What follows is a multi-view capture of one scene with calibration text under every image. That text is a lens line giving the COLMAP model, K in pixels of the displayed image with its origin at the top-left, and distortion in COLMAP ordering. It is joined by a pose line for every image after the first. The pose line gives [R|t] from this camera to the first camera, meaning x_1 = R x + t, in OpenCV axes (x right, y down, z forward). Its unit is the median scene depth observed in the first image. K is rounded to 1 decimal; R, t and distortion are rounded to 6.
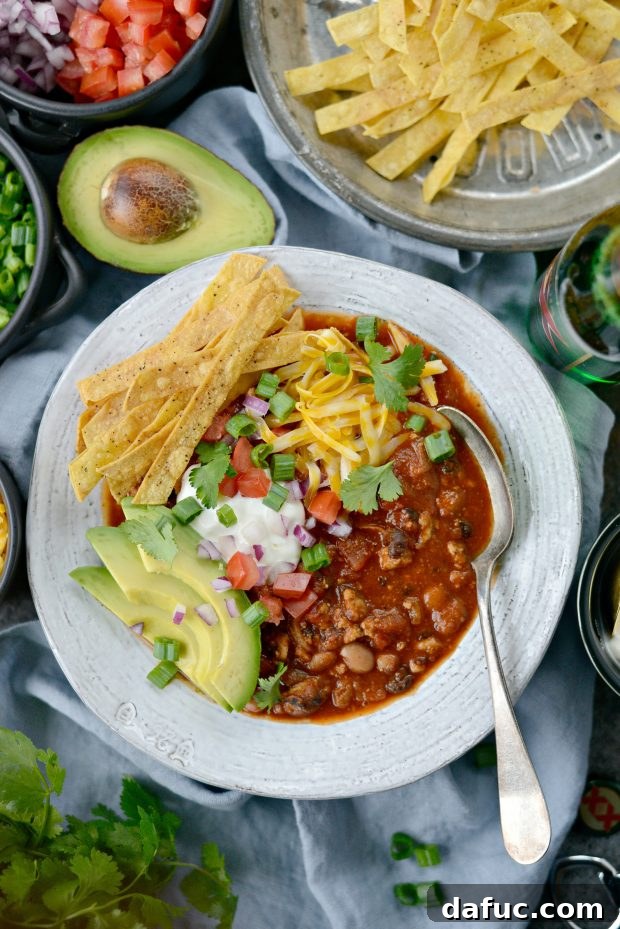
lens RADIAL K [[1485.7, 0, 310.0], [0, 1485.7, 464.5], [0, 0, 1]] dist [-0.130182, -0.036583]
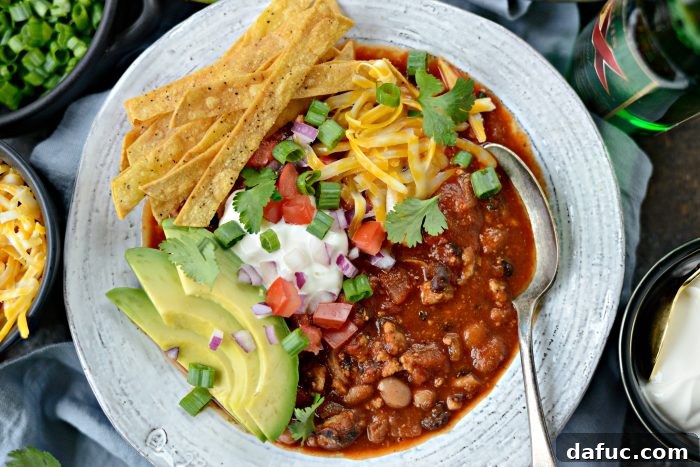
lens RADIAL K [[1119.5, 0, 350.0], [0, 1119.5, 233.5], [0, 0, 1]] dist [-0.130182, -0.036583]
pose [[0.997861, 0.047068, 0.045365, -0.036380], [-0.045066, 0.998007, -0.044181, 0.059020], [-0.047354, 0.042042, 0.997993, 0.255058]]
